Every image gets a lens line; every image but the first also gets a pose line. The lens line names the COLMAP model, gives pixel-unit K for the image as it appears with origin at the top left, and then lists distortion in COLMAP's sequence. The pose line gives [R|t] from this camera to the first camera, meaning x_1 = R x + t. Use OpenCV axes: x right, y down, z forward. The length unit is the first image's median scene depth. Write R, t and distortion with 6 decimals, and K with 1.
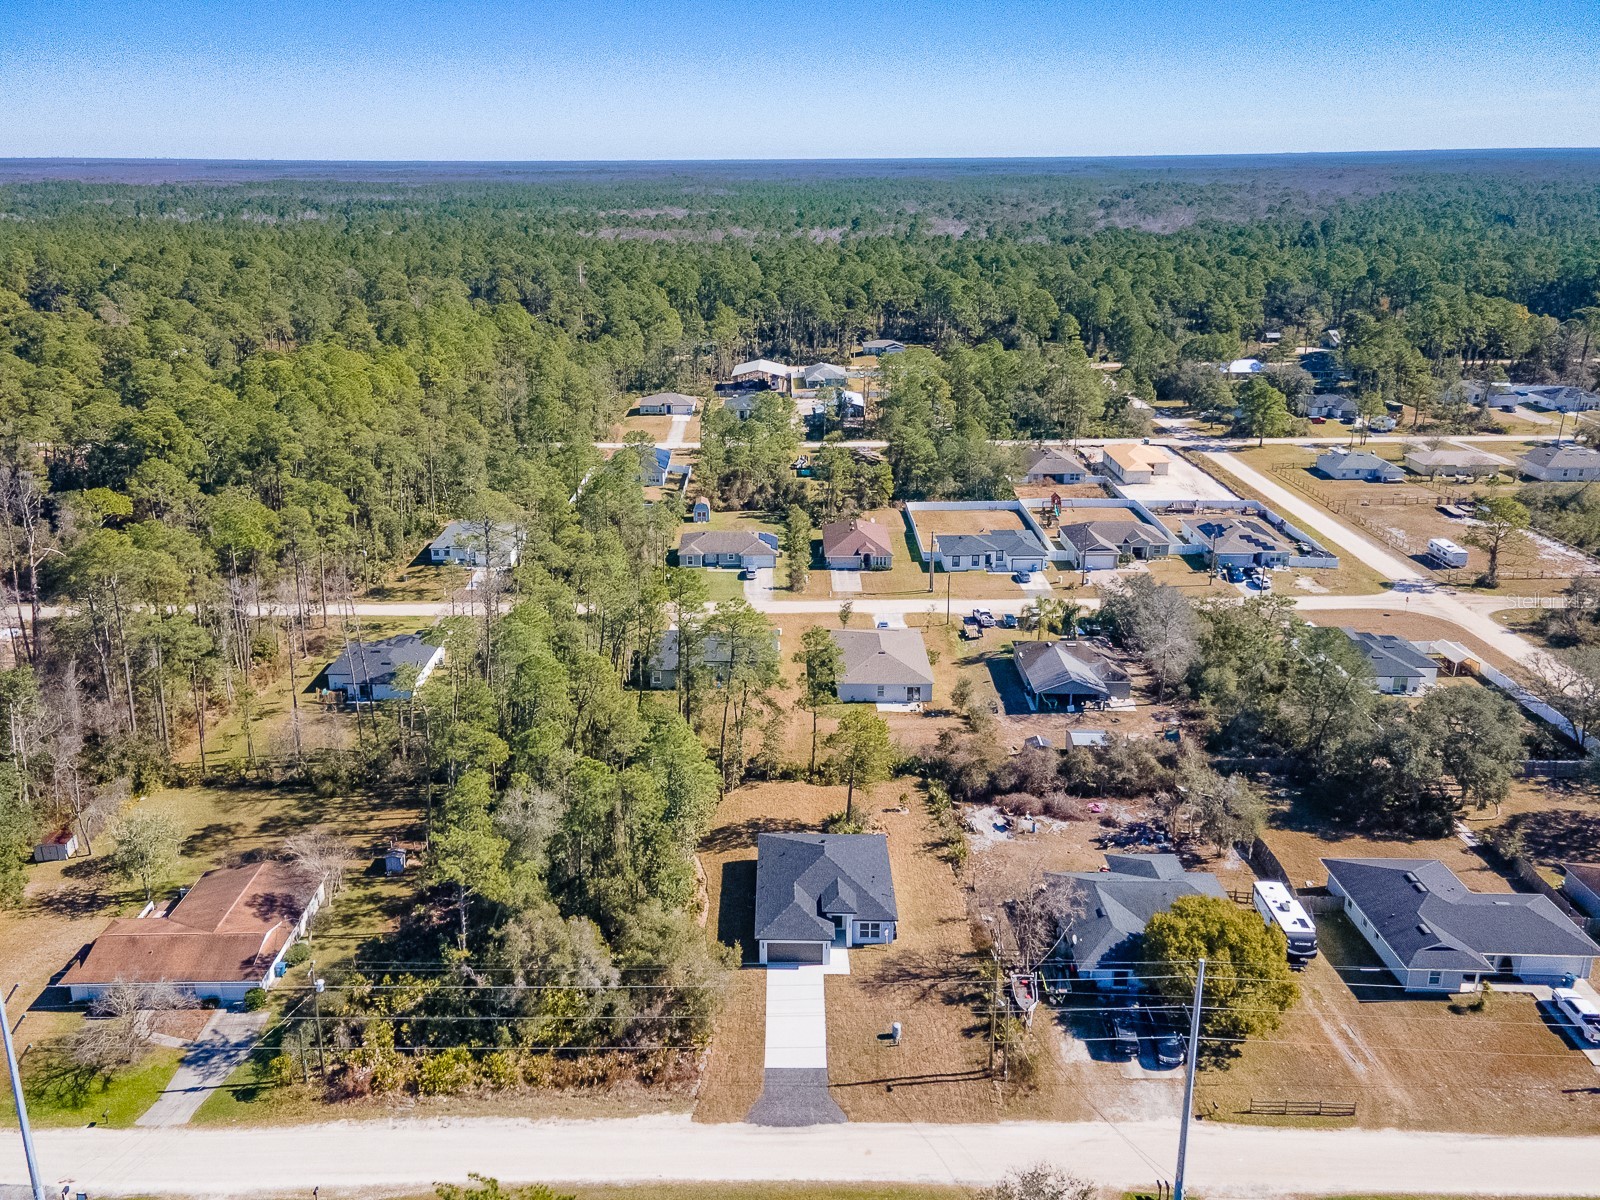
lens RADIAL K [[1179.6, 0, 744.5], [0, 1179.6, 571.9], [0, 0, 1]] dist [0.043498, -0.001243]
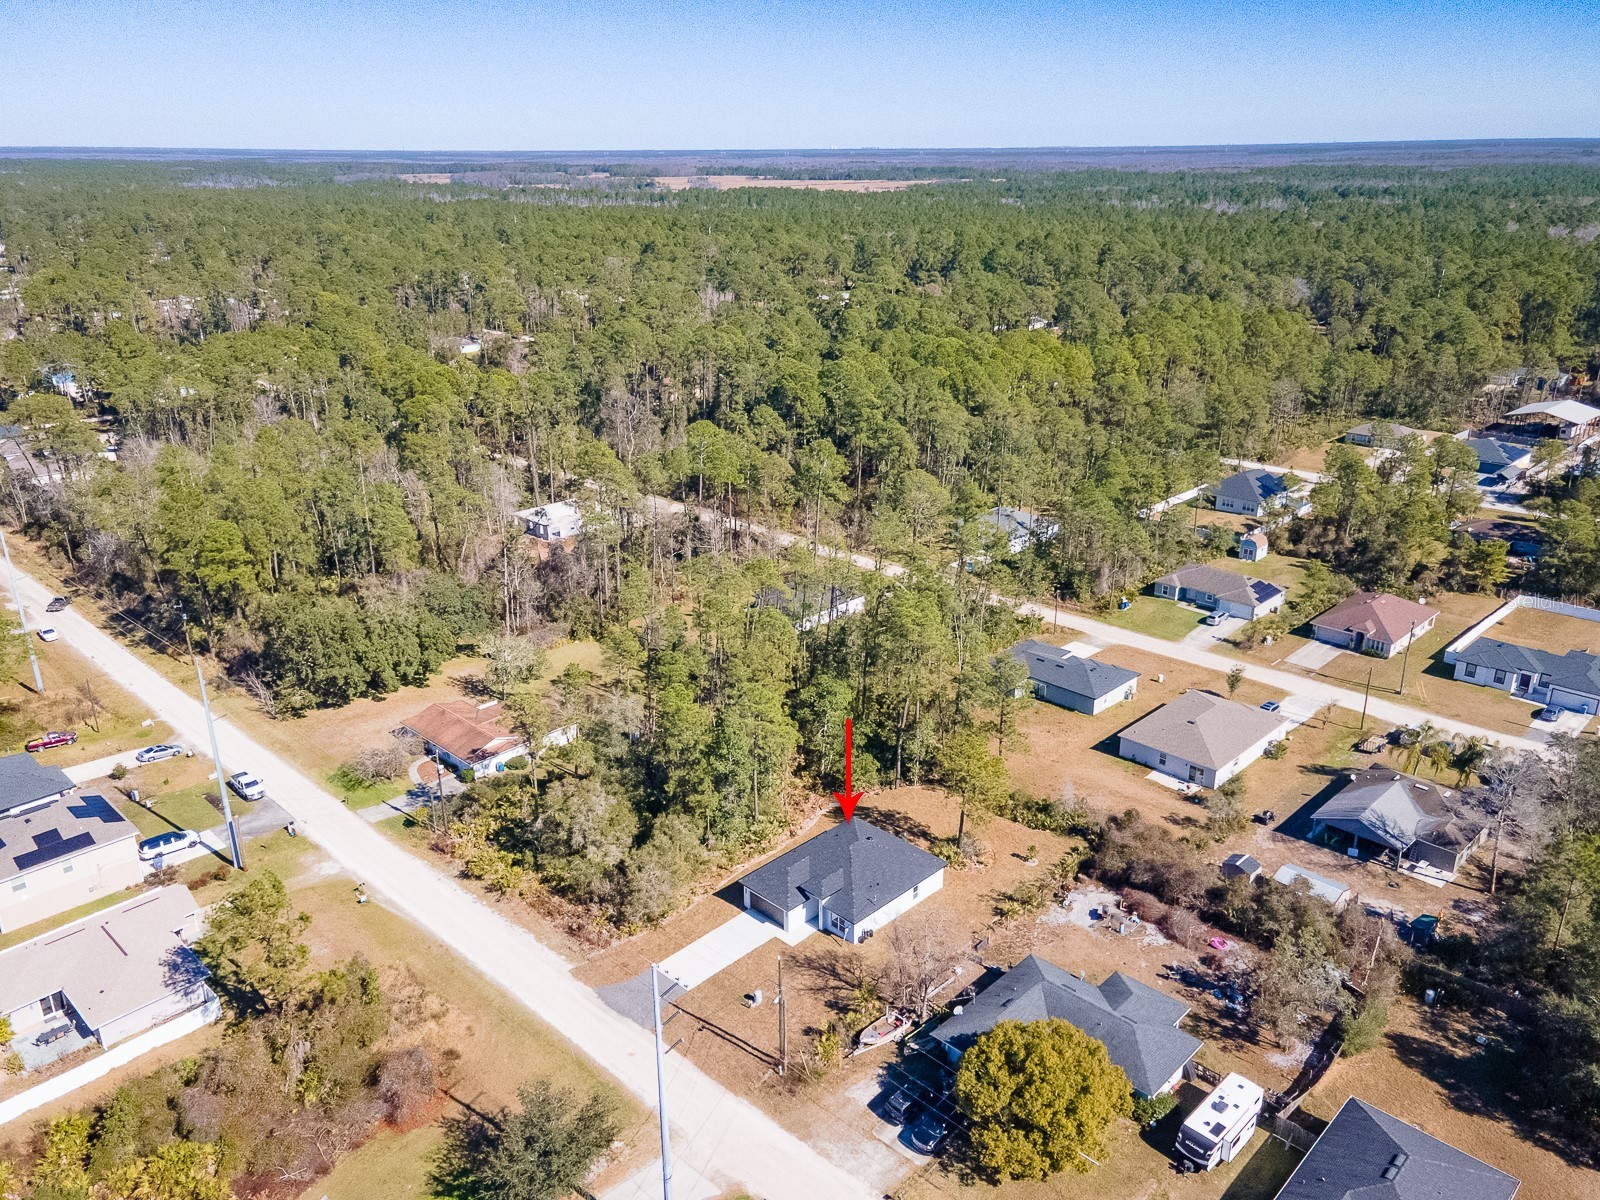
lens RADIAL K [[1184.2, 0, 800.0], [0, 1184.2, 600.0], [0, 0, 1]] dist [0.059077, -0.004294]
pose [[0.725534, 0.242115, -0.644190, 0.486527], [-0.223688, 0.968209, 0.111962, -0.059883], [0.650818, 0.062866, 0.756626, 0.113550]]
